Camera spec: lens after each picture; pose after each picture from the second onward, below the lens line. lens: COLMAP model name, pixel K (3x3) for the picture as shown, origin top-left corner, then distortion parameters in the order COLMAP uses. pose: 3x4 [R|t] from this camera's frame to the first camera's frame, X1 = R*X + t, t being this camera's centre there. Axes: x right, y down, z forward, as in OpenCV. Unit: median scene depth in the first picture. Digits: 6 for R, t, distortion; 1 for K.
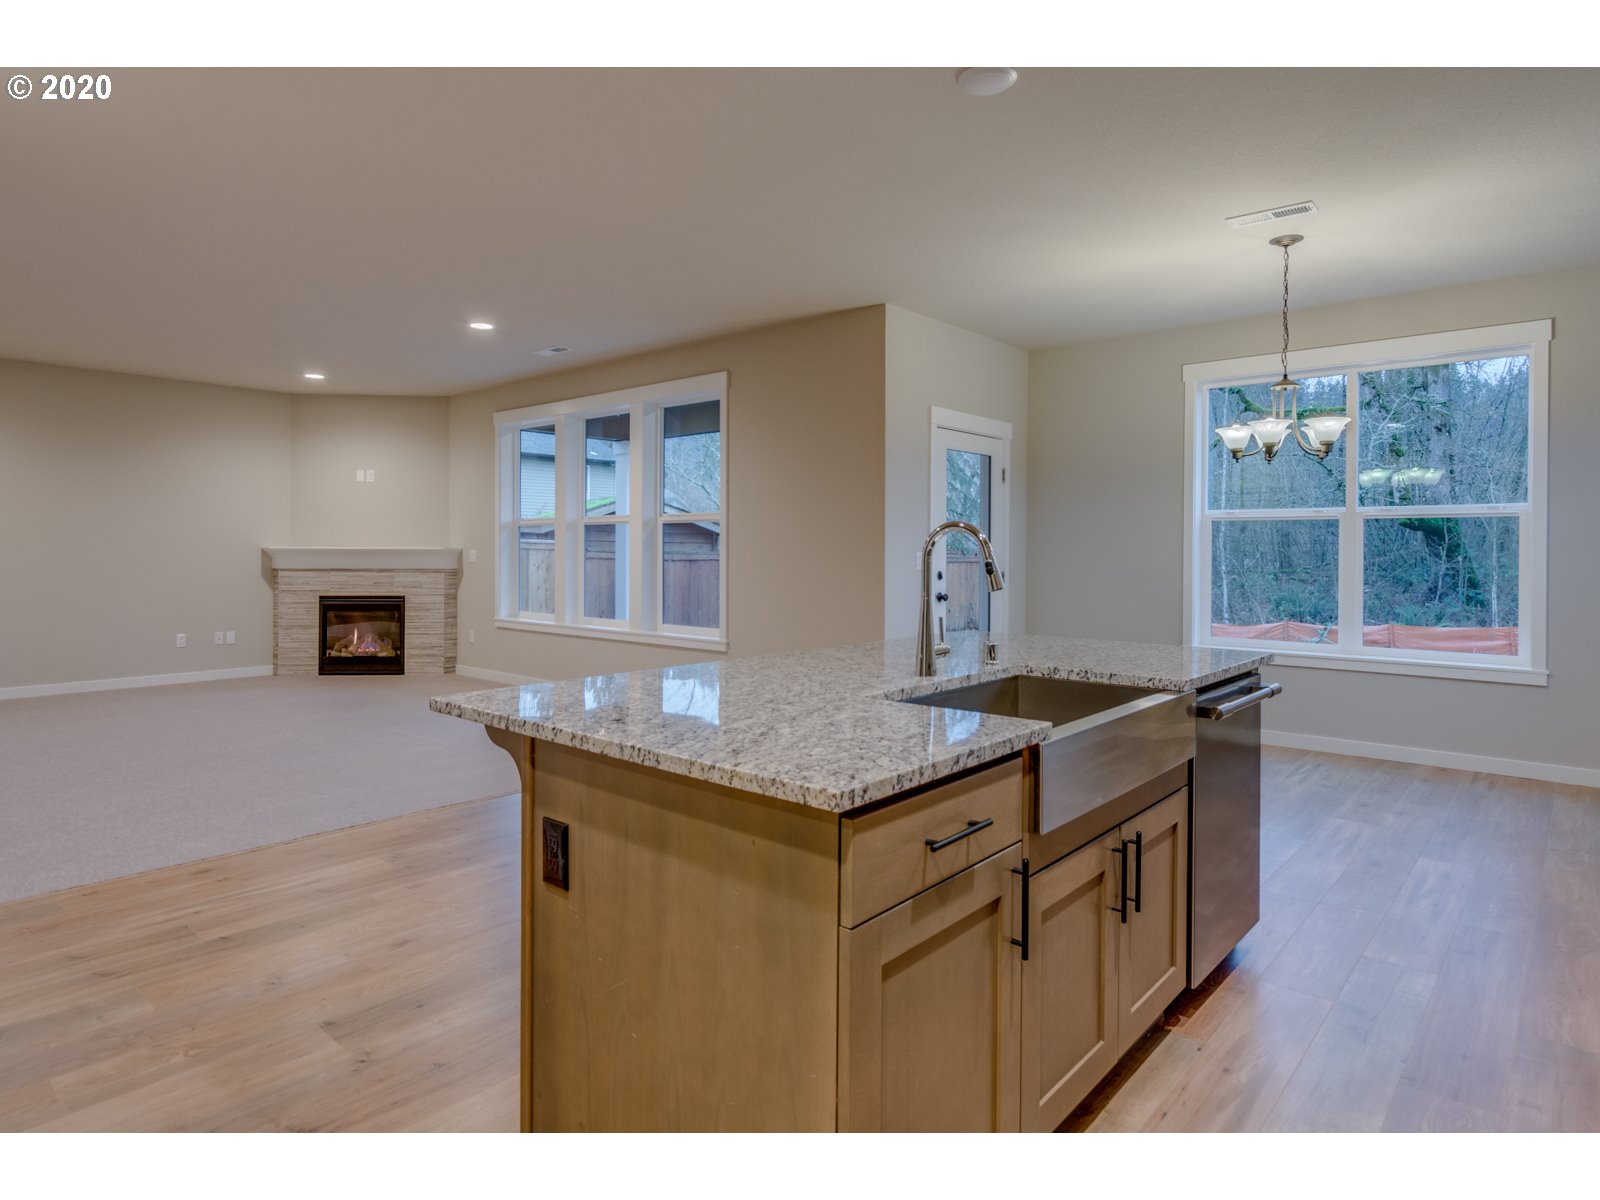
lens RADIAL K [[907.7, 0, 809.7], [0, 907.7, 552.8], [0, 0, 1]] dist [-0.001841, -0.003549]
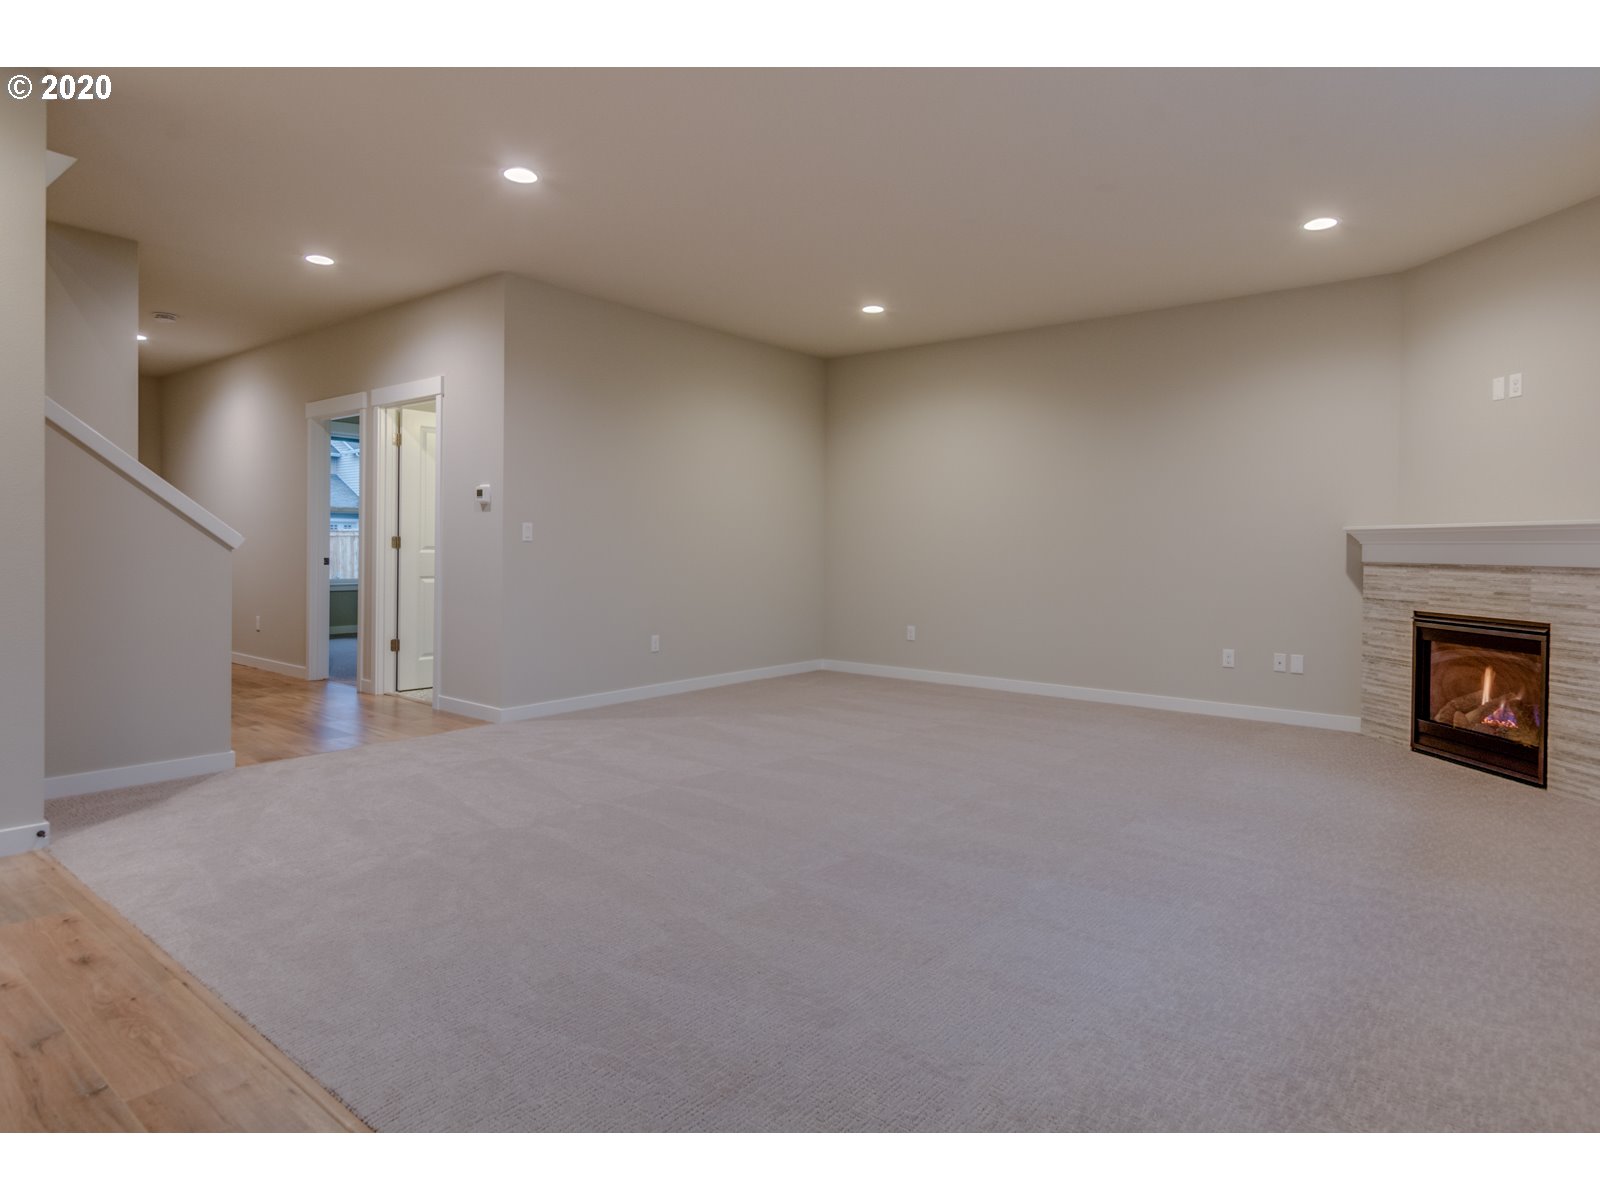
lens RADIAL K [[896.8, 0, 808.6], [0, 896.8, 552.6], [0, 0, 1]] dist [0.004152, -0.000211]
pose [[0.036391, 0.003015, -0.999333, 0.012766], [-0.014043, 0.999898, 0.002505, 0.019764], [0.999239, 0.013943, 0.036430, 0.815123]]
